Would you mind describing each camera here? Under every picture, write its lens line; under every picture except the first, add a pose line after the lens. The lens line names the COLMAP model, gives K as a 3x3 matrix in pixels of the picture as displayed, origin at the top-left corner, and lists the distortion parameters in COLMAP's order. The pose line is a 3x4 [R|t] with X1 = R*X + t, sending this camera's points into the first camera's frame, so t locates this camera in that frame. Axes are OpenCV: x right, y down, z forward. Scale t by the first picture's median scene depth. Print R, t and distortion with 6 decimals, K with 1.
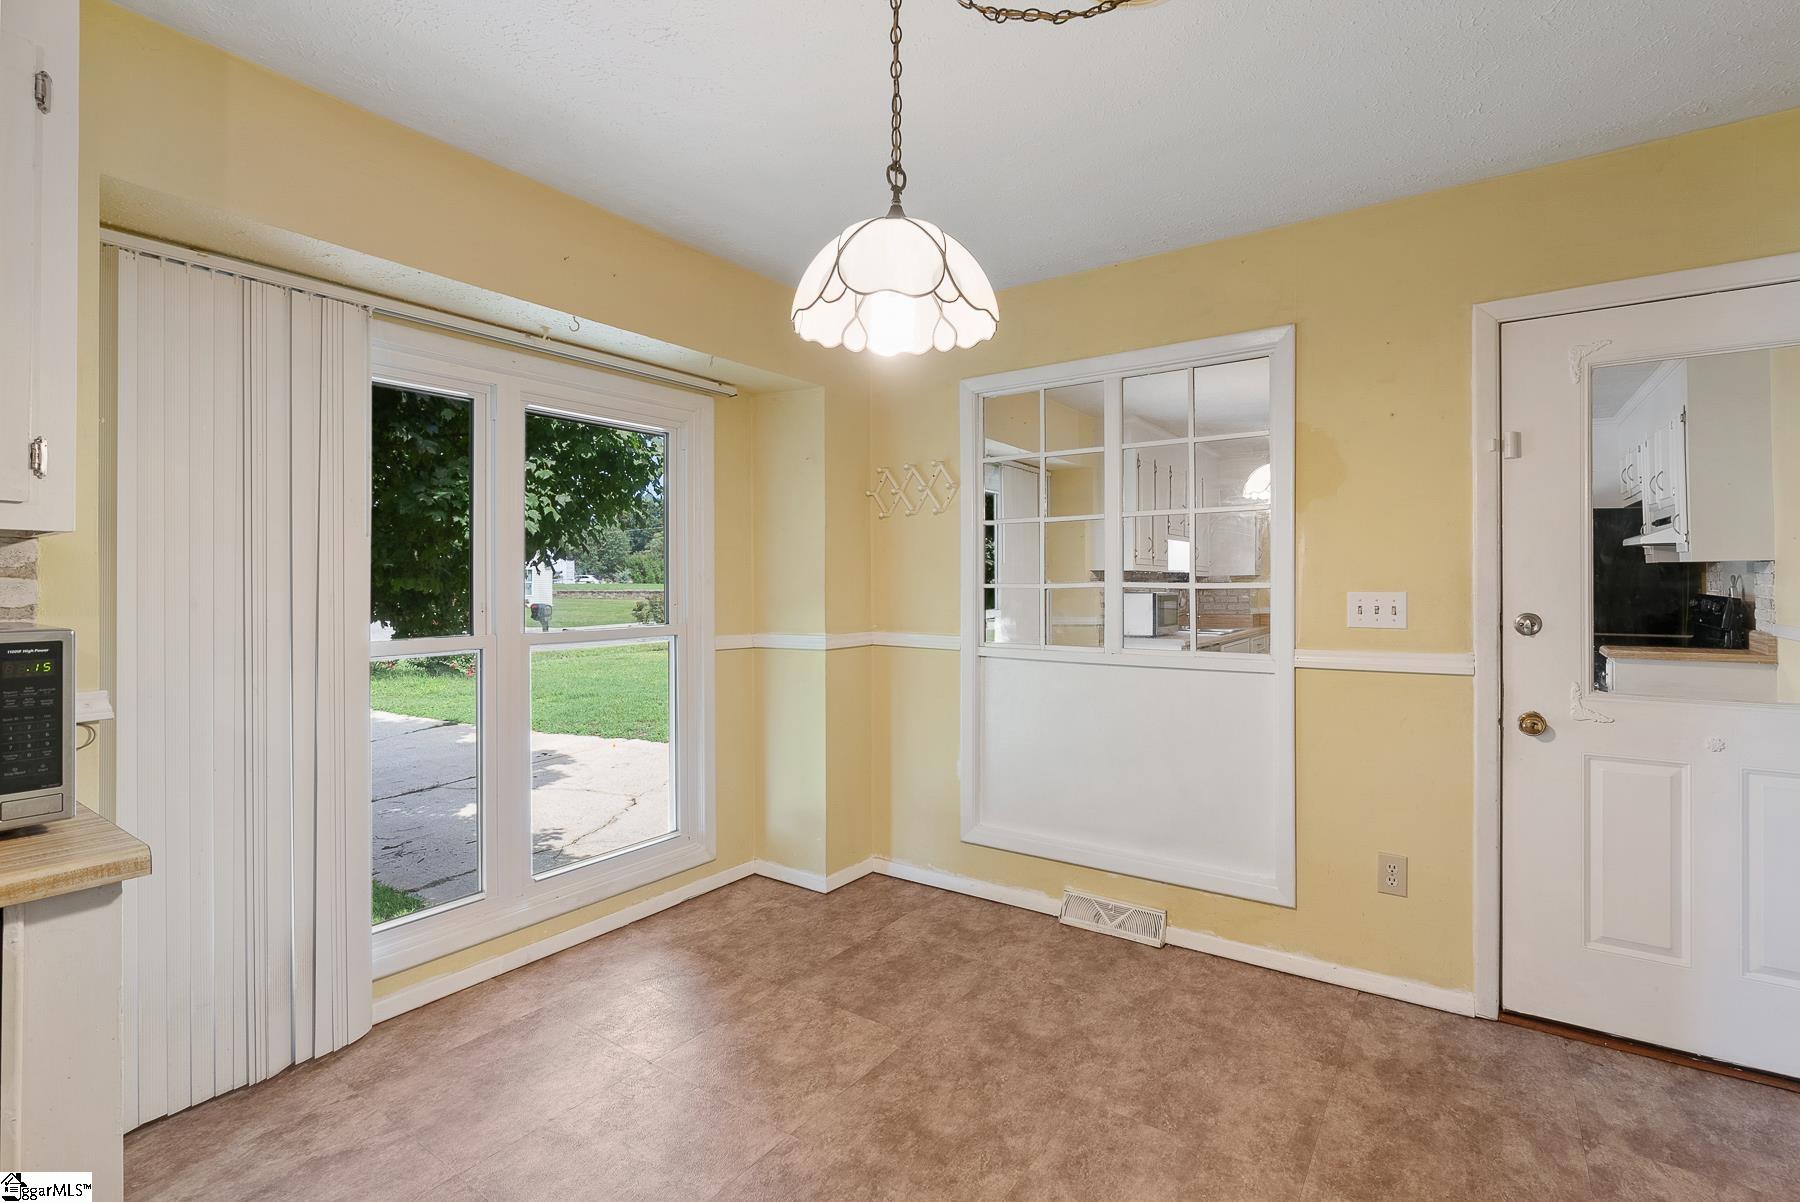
lens RADIAL K [[818.0, 0, 913.3], [0, 818.0, 581.6], [0, 0, 1]] dist [-0.009827, 0.002894]
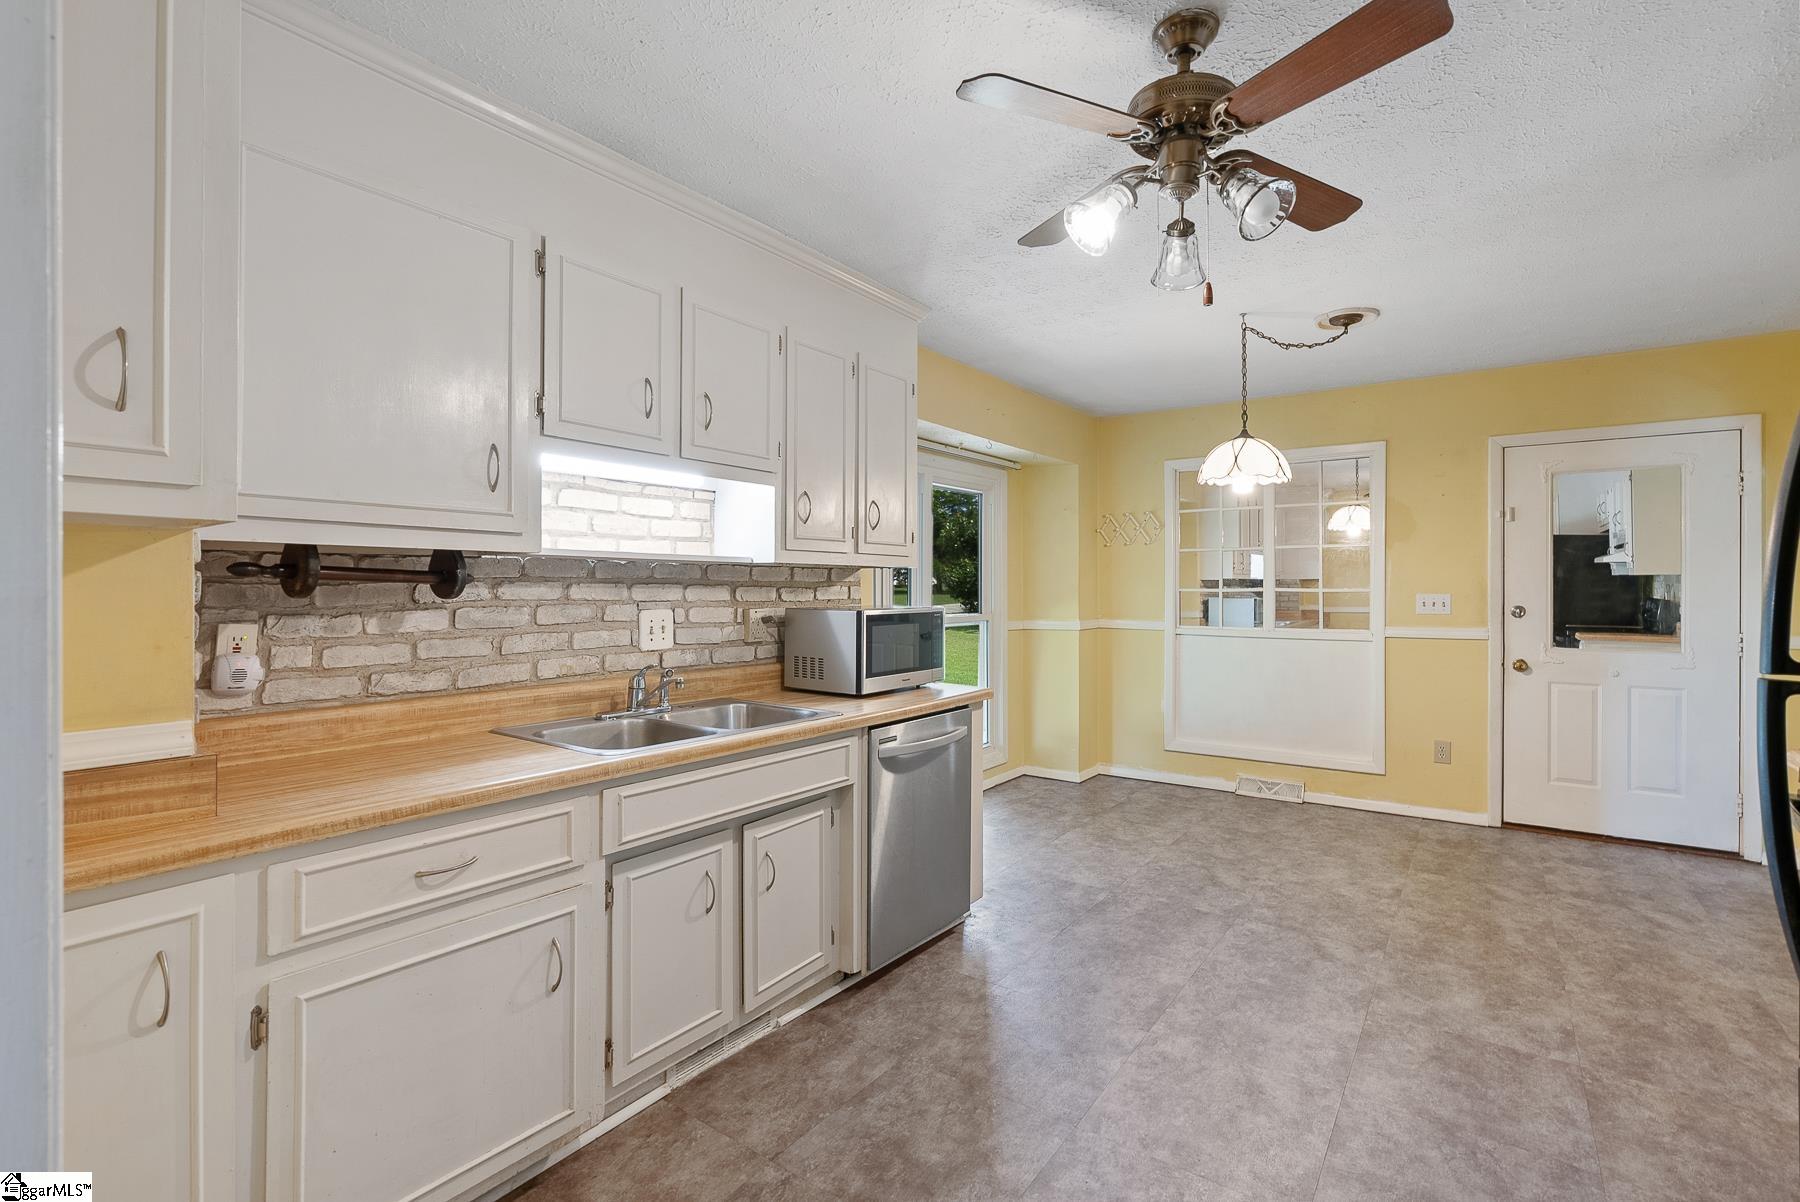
lens RADIAL K [[818.0, 0, 916.6], [0, 818.0, 586.3], [0, 0, 1]] dist [-0.009827, 0.002894]
pose [[0.999950, 0.002071, -0.009767, -0.553515], [-0.002049, 0.999995, 0.002261, -0.006182], [0.009772, -0.002241, 0.999950, -0.805225]]
